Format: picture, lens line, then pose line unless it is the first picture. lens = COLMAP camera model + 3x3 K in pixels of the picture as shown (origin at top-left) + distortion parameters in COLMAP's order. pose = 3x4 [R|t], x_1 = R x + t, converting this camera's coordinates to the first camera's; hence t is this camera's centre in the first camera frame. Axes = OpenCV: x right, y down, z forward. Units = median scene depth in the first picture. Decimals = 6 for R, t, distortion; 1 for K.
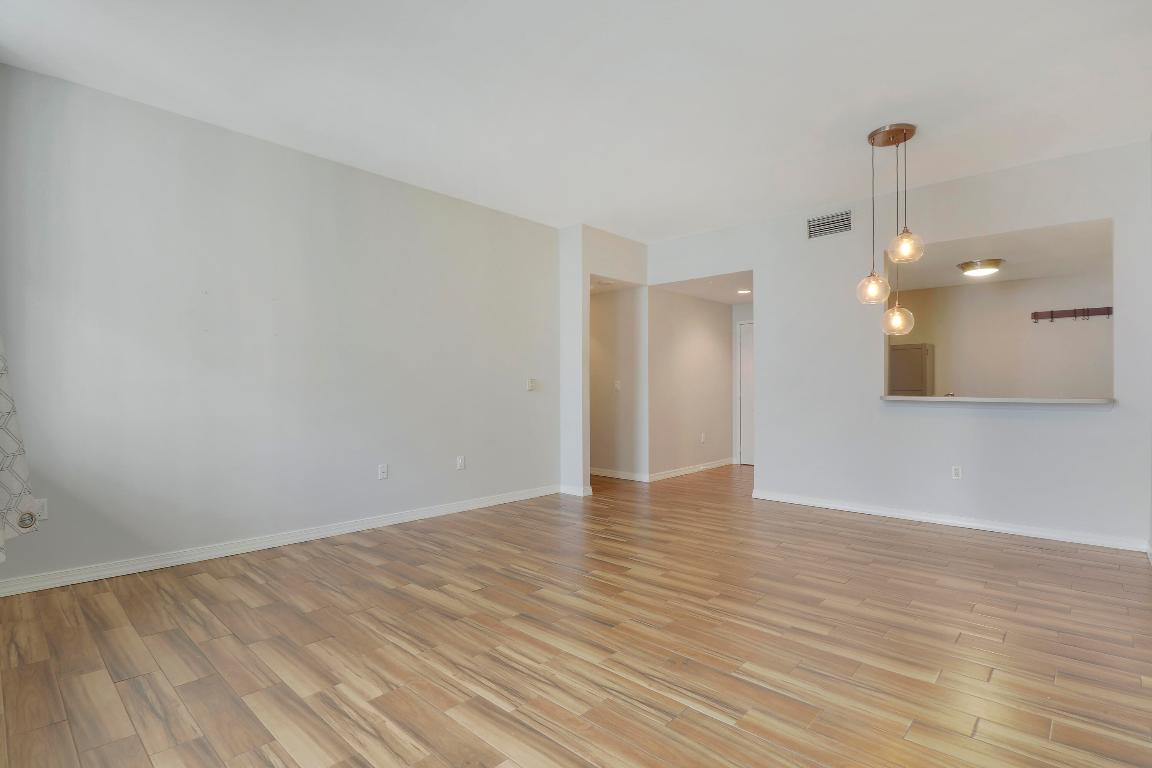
lens RADIAL K [[547.8, 0, 602.5], [0, 547.8, 387.2], [0, 0, 1]] dist [0.004021, -0.014904]
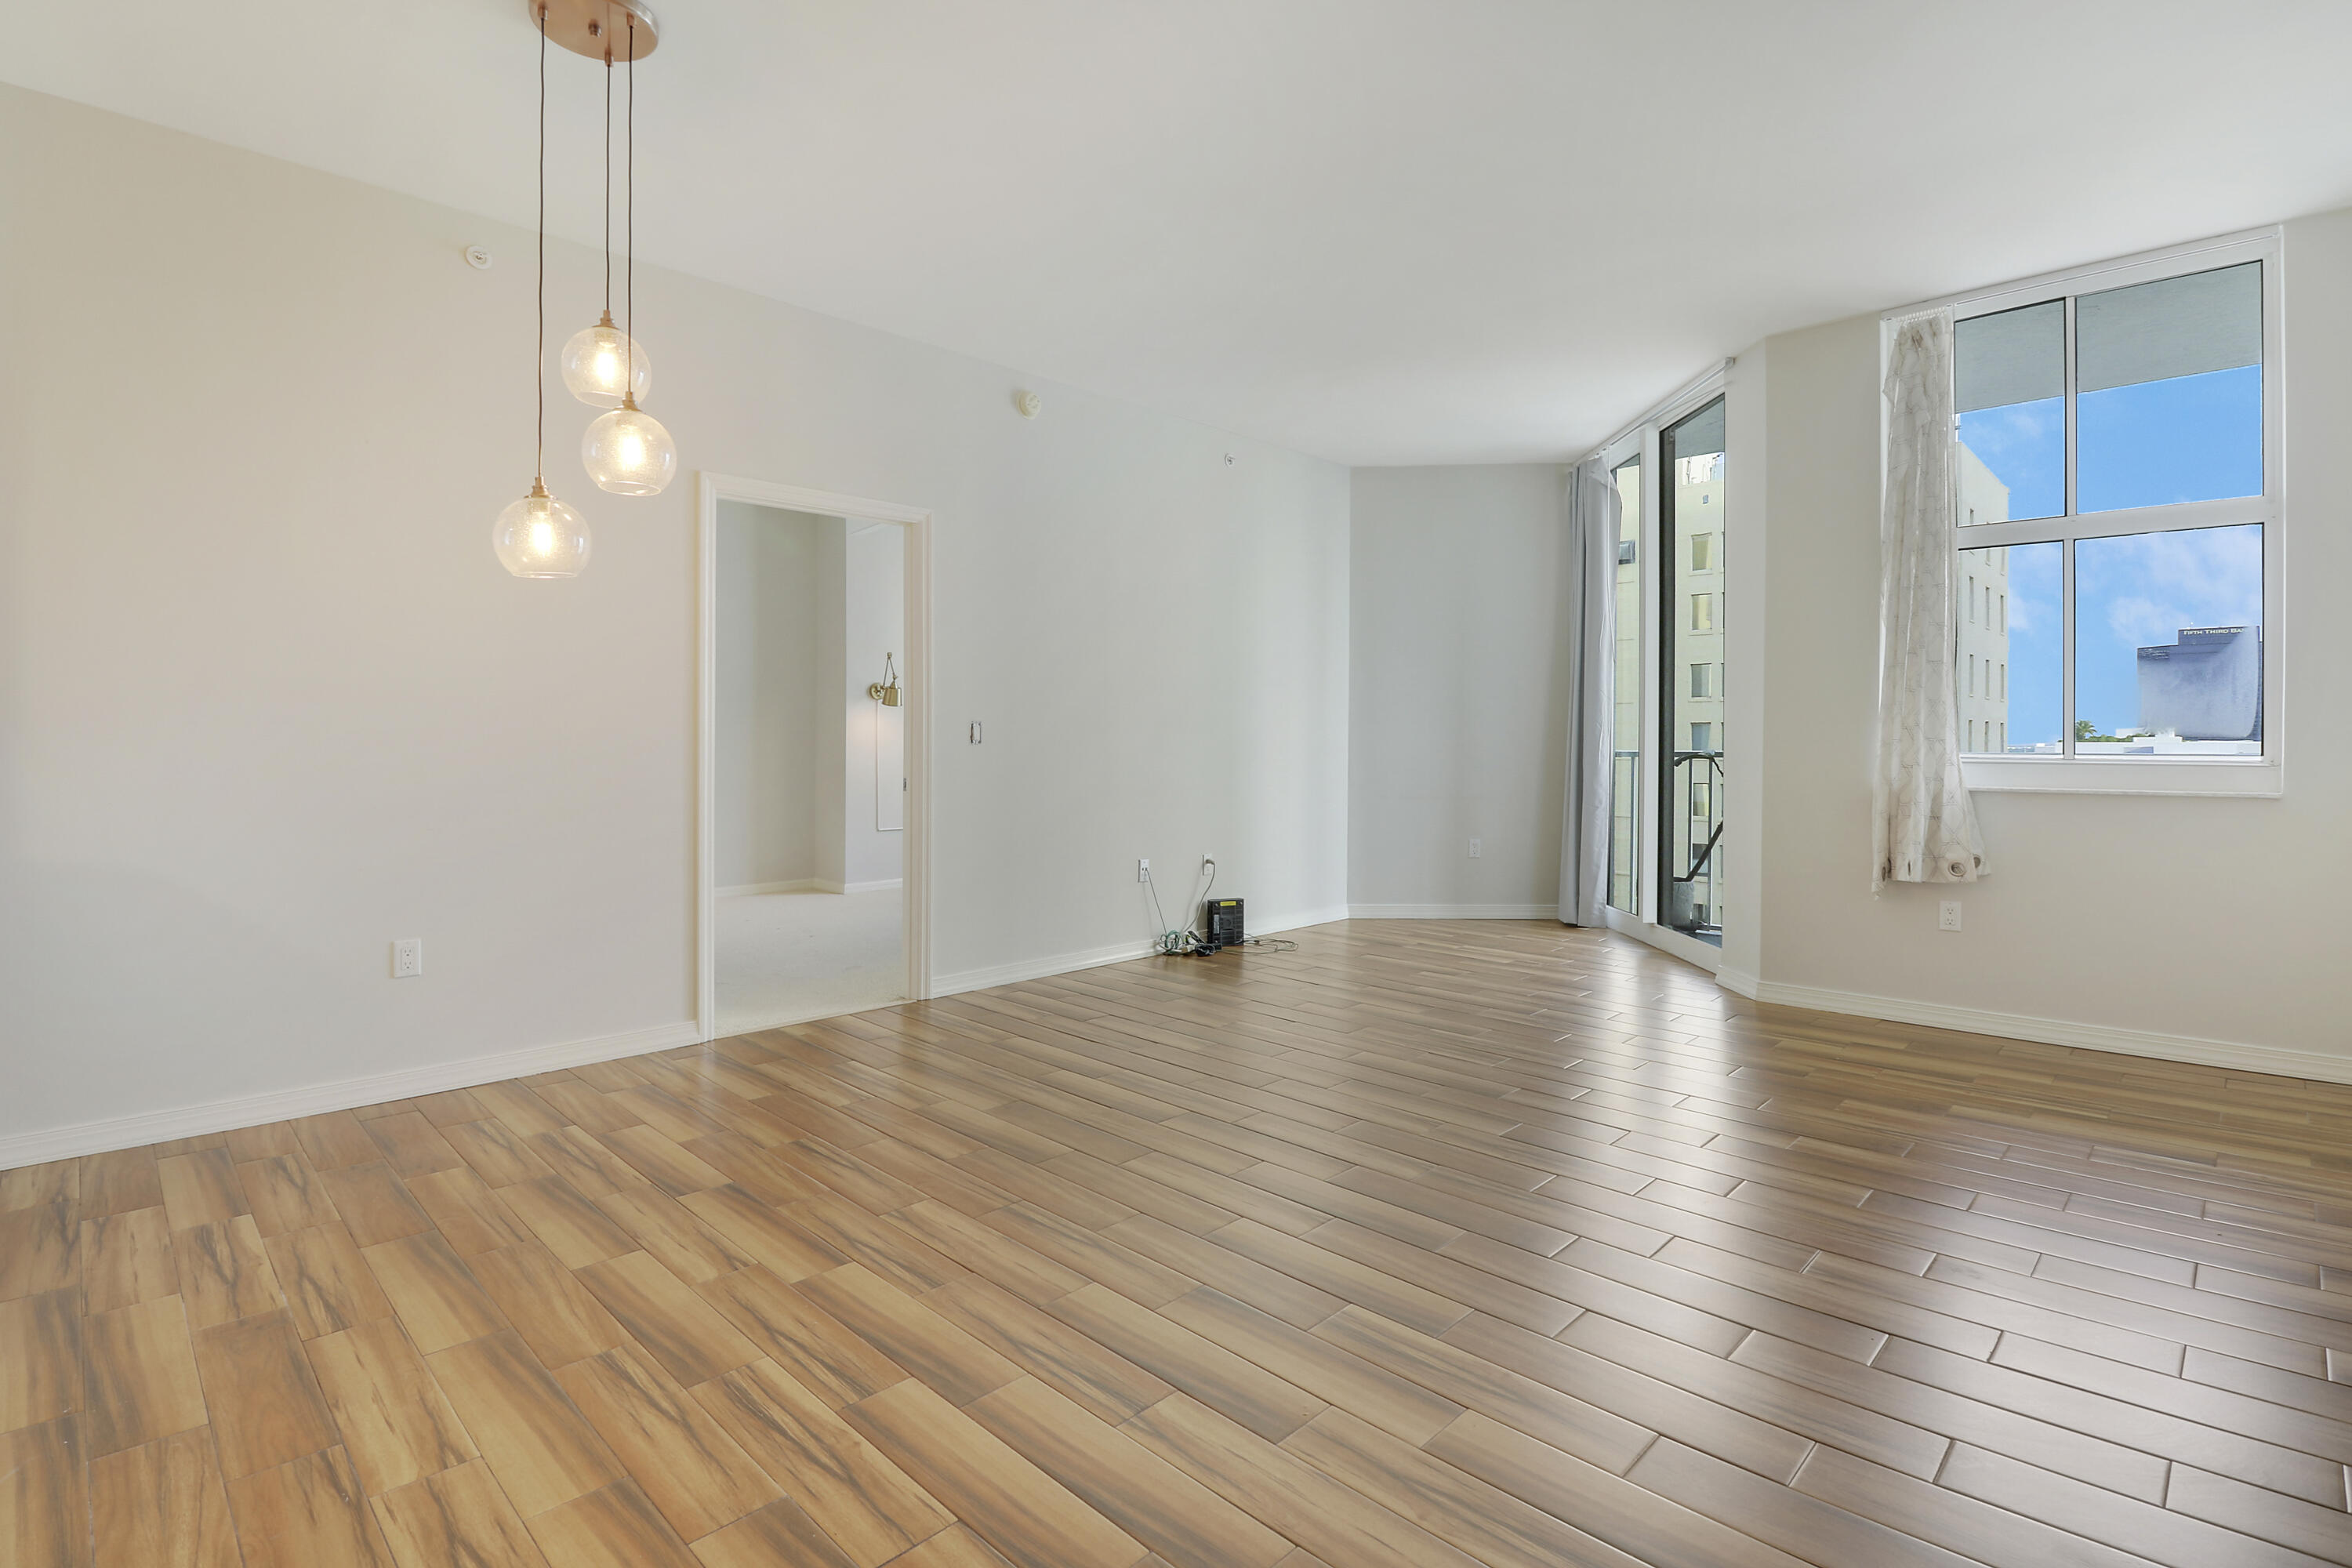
lens RADIAL K [[1150.6, 0, 1176.3], [0, 1150.6, 747.1], [0, 0, 1]] dist [-0.011245, -0.001399]
pose [[-0.997225, -0.003381, 0.074368, 0.096689], [-0.003057, 0.999985, 0.004478, 0.002816], [-0.074382, 0.004239, -0.997221, 1.746390]]
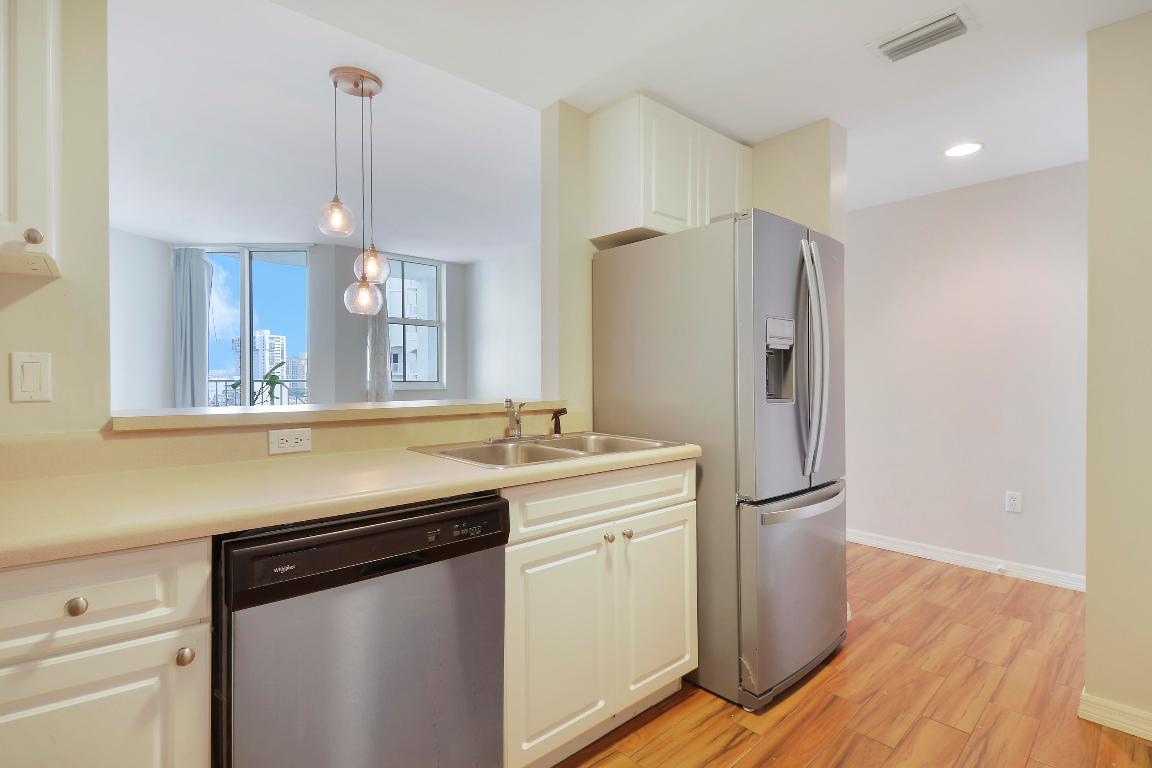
lens RADIAL K [[556.9, 0, 580.8], [0, 556.9, 379.2], [0, 0, 1]] dist [0.000969, -0.015711]
pose [[-0.114626, 0.007751, -0.993378, 1.388399], [-0.003284, 0.999961, 0.008181, -0.009453], [0.993403, 0.004200, -0.114596, 1.474843]]
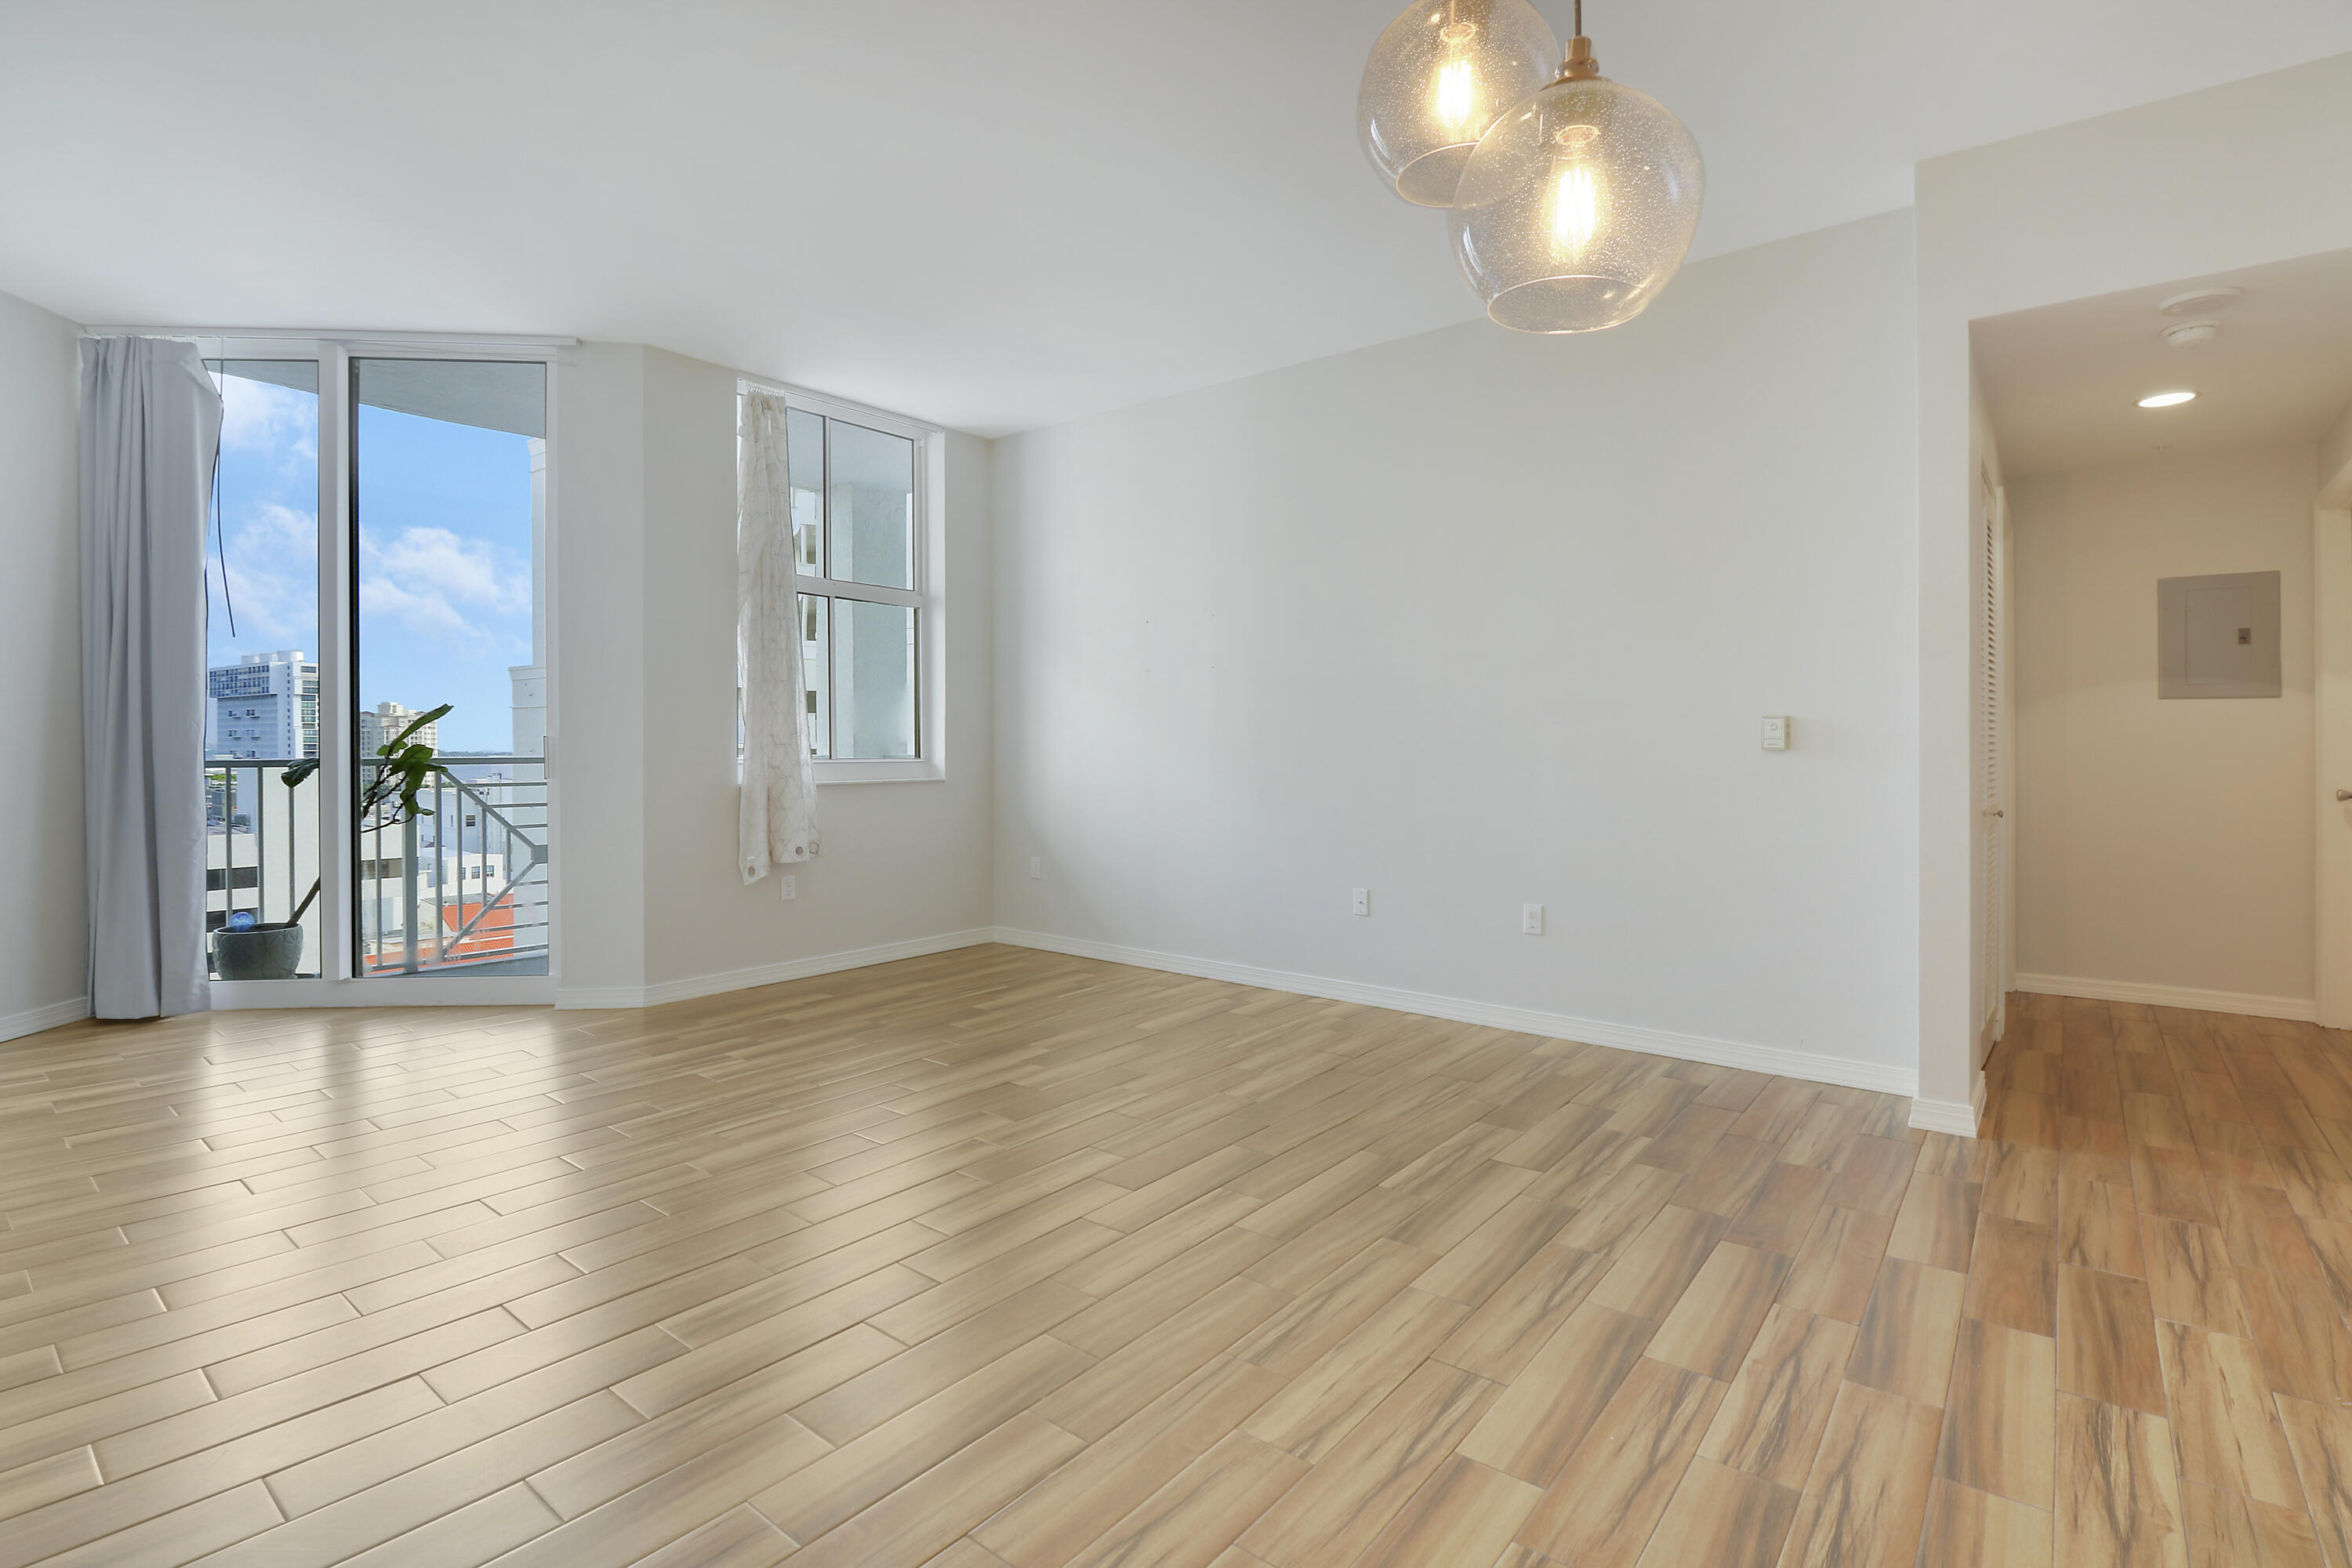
lens RADIAL K [[1111.8, 0, 1175.6], [0, 1111.8, 736.2], [0, 0, 1]] dist [-0.000382, -0.011222]
pose [[0.044497, -0.009702, -0.998962, 0.826512], [0.002342, 0.999951, -0.009607, 0.002335], [0.999007, -0.001912, 0.044517, 0.932849]]
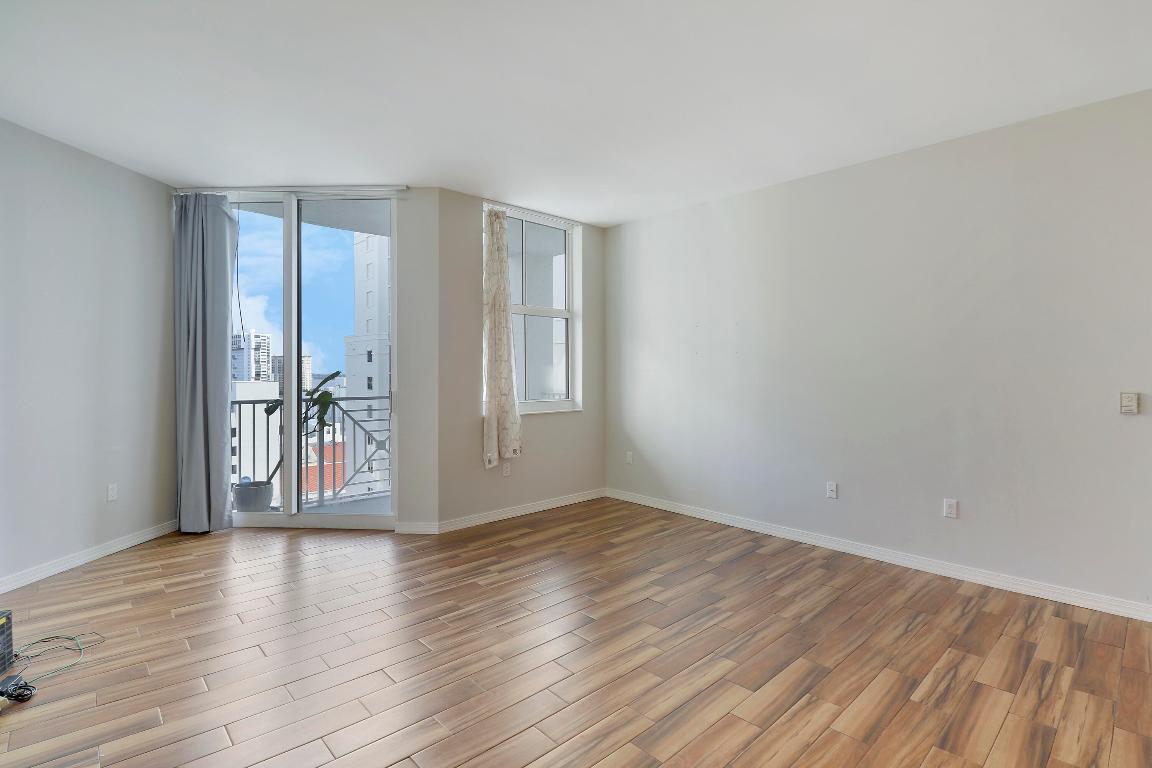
lens RADIAL K [[553.8, 0, 571.4], [0, 553.8, 363.5], [0, 0, 1]] dist [0.000820, -0.013375]
pose [[-0.101833, -0.016085, -0.994672, 0.706416], [-0.002050, 0.999871, -0.015959, -0.054425], [0.994799, 0.000414, -0.101852, 0.793844]]
